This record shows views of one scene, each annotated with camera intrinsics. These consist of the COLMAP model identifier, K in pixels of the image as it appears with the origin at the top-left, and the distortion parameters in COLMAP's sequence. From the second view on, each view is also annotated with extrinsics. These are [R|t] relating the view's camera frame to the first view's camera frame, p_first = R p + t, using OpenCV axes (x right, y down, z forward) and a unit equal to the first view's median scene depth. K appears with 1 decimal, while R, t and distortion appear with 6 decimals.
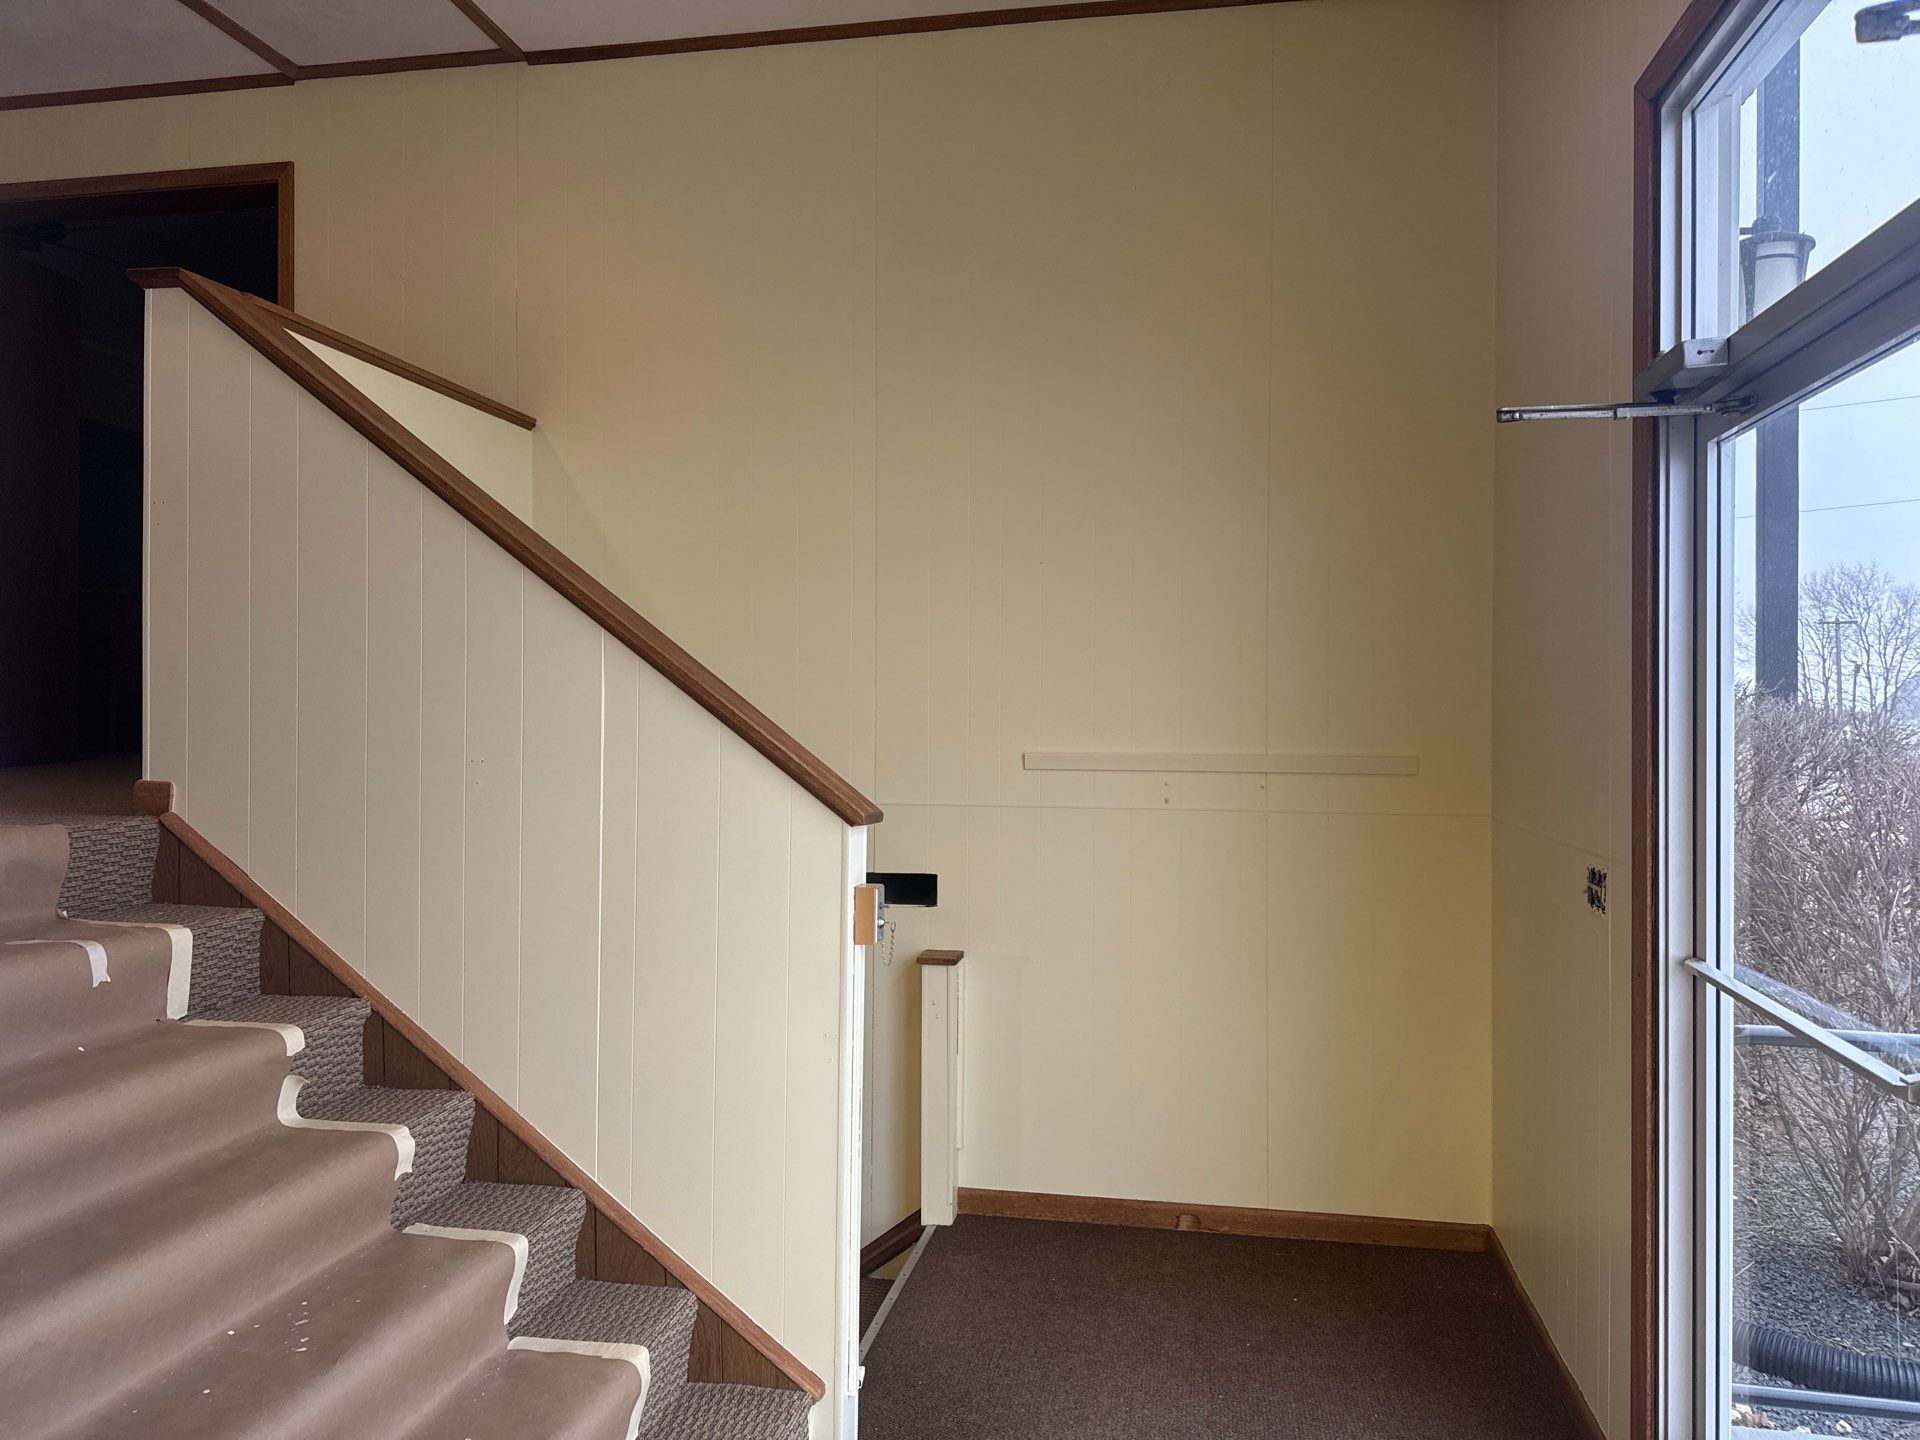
lens RADIAL K [[1343.3, 0, 952.7], [0, 1343.3, 713.1], [0, 0, 1]] dist [0.021177, -0.026974]
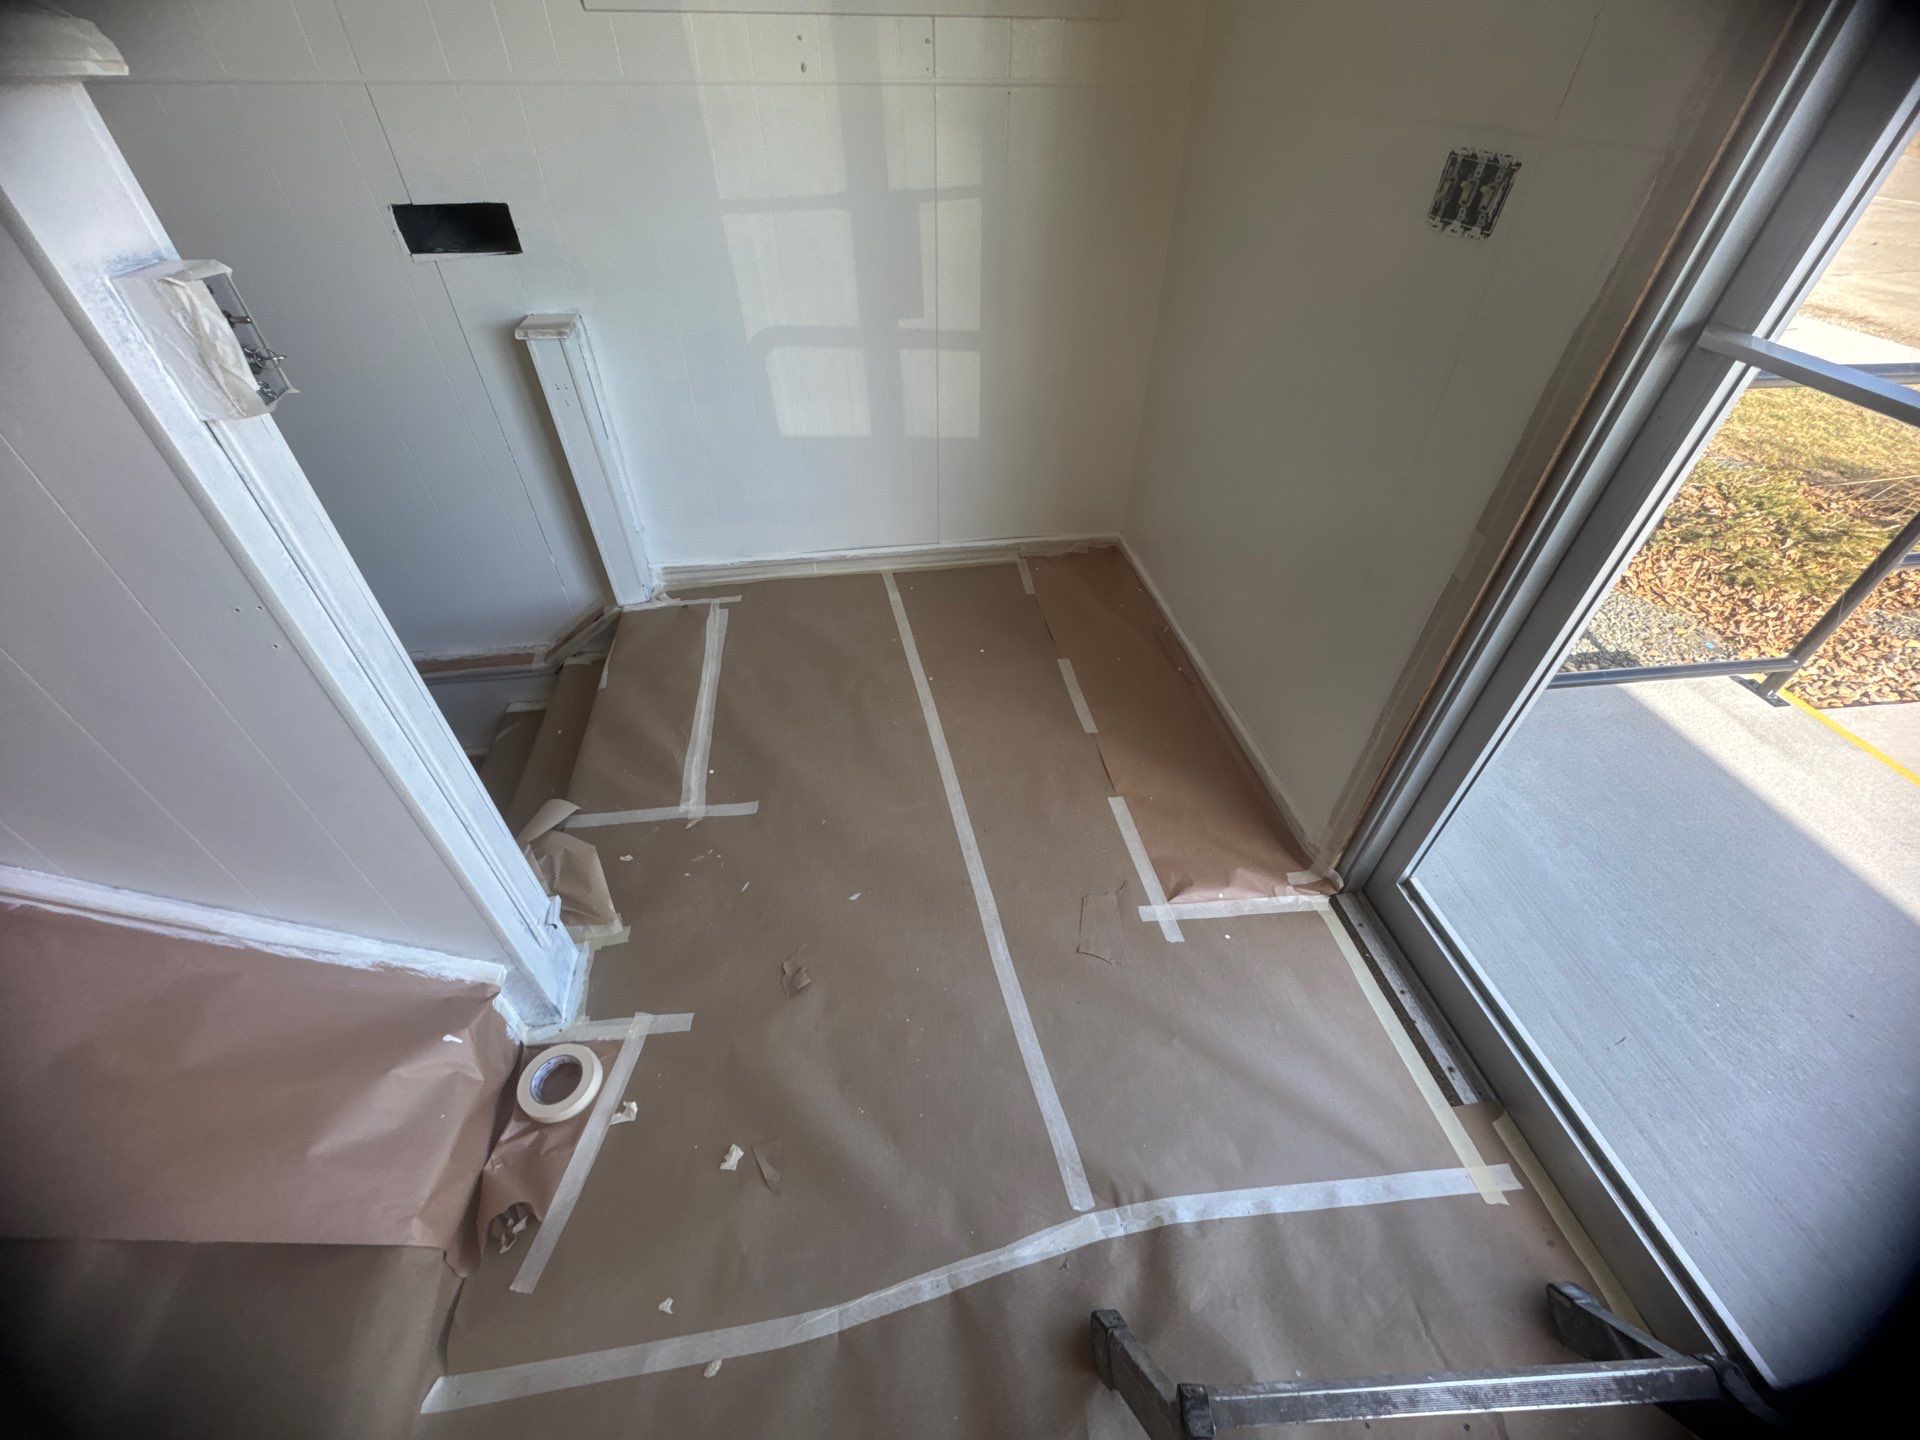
lens RADIAL K [[763.1, 0, 960.2], [0, 763.1, 720.3], [0, 0, 1]] dist [-0.002608, 0.000699]
pose [[0.940449, -0.225584, 0.254298, 0.075247], [-0.002226, 0.743976, 0.668203, 0.079755], [-0.339927, -0.628977, 0.699169, 0.665313]]
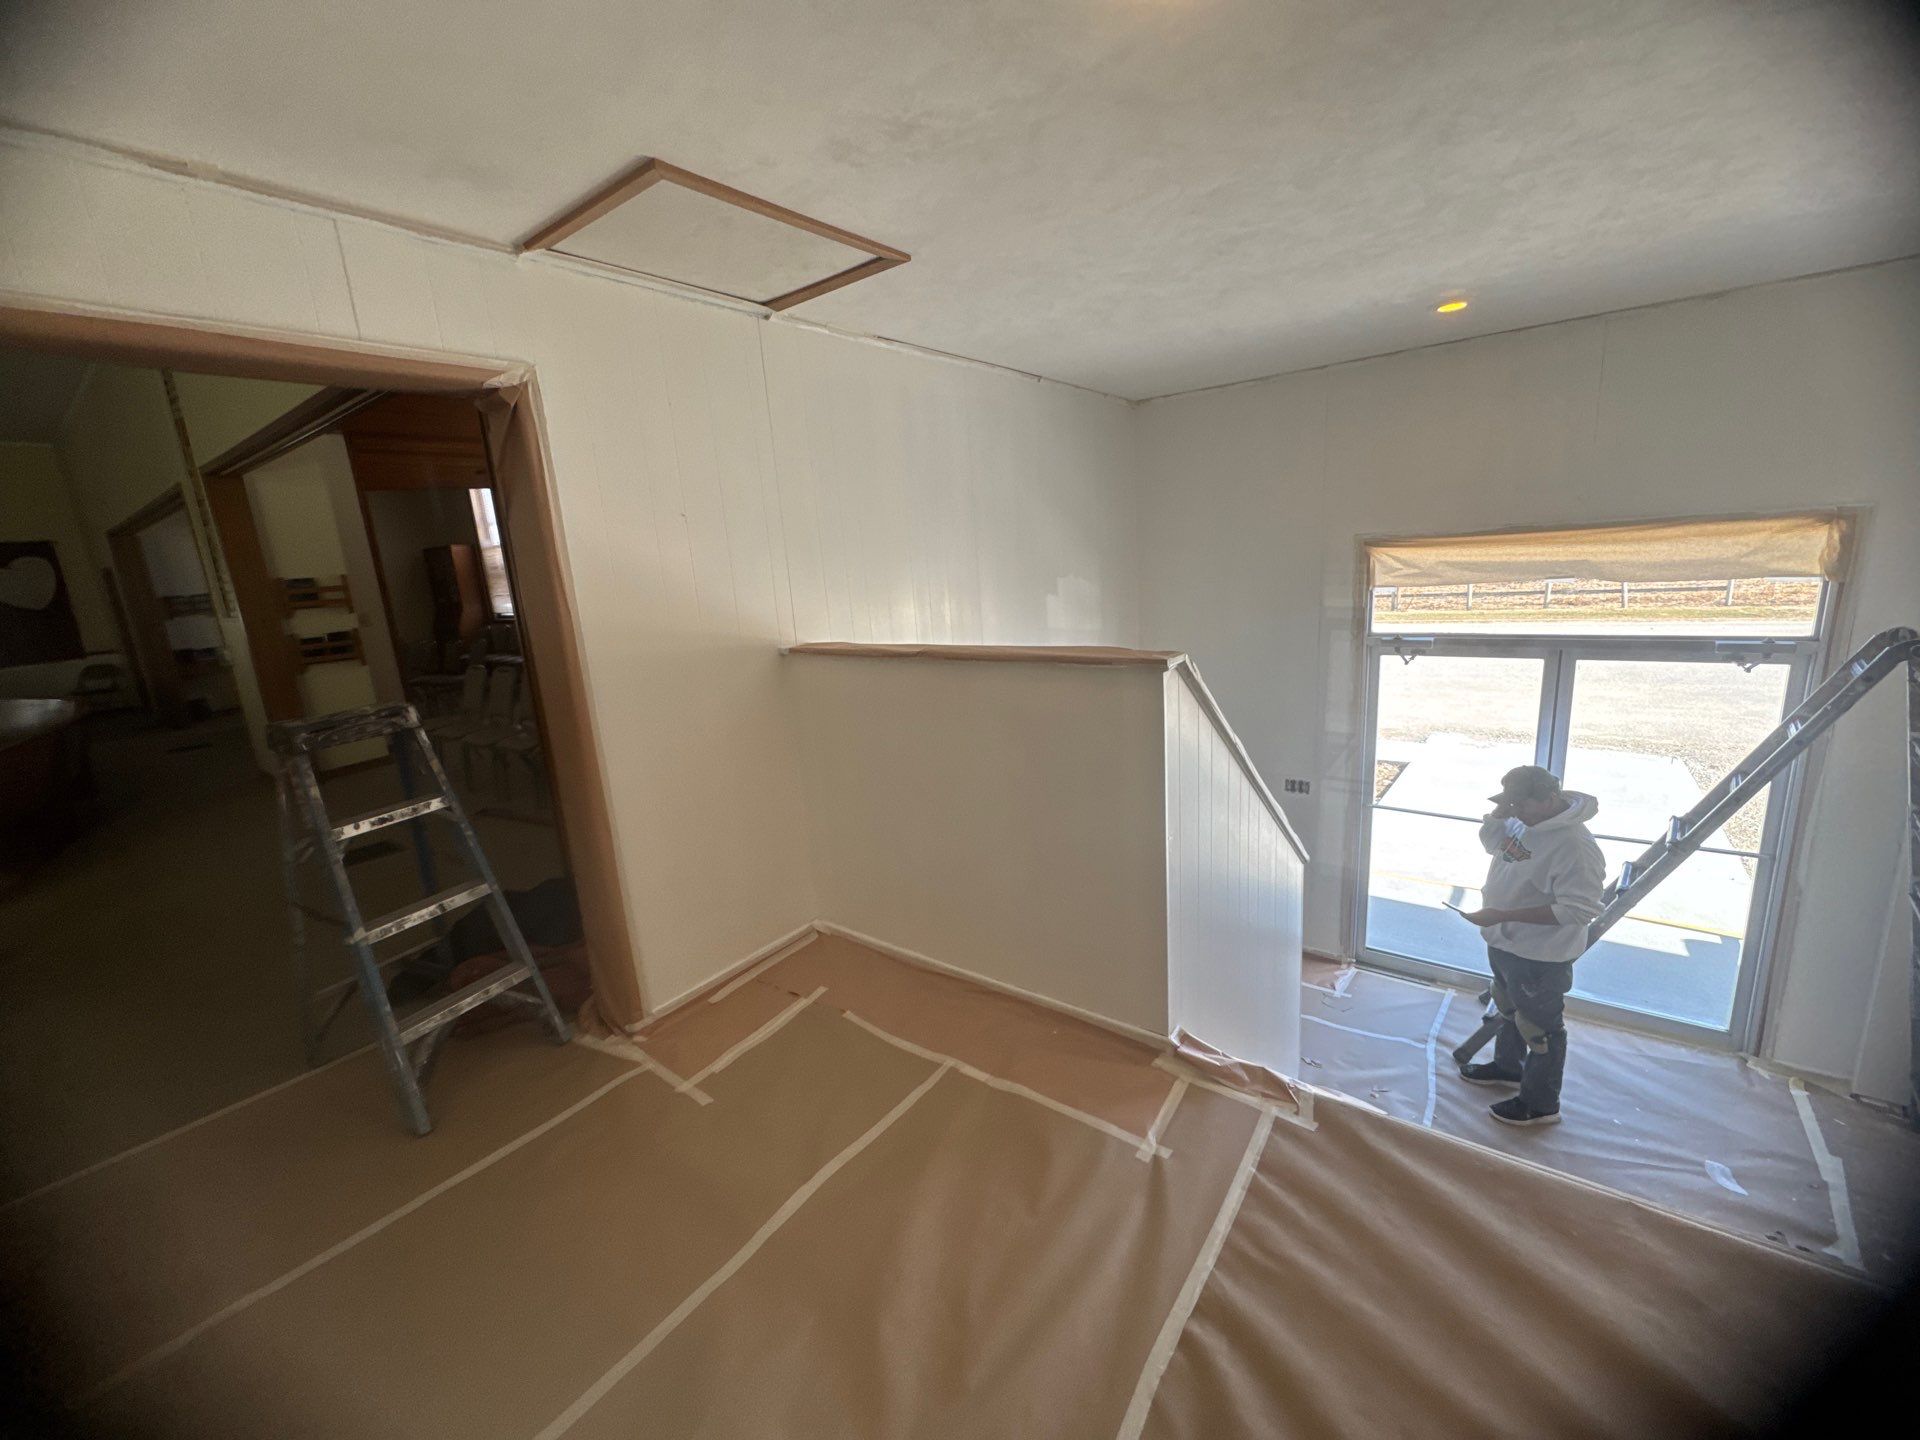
lens RADIAL K [[763.1, 0, 955.9], [0, 763.1, 719.8], [0, 0, 1]] dist [-0.002608, 0.000699]
pose [[0.445543, -0.234197, 0.864085, -1.390835], [0.077837, 0.971656, 0.223218, -0.478412], [-0.891870, -0.032195, 0.451144, 0.937612]]
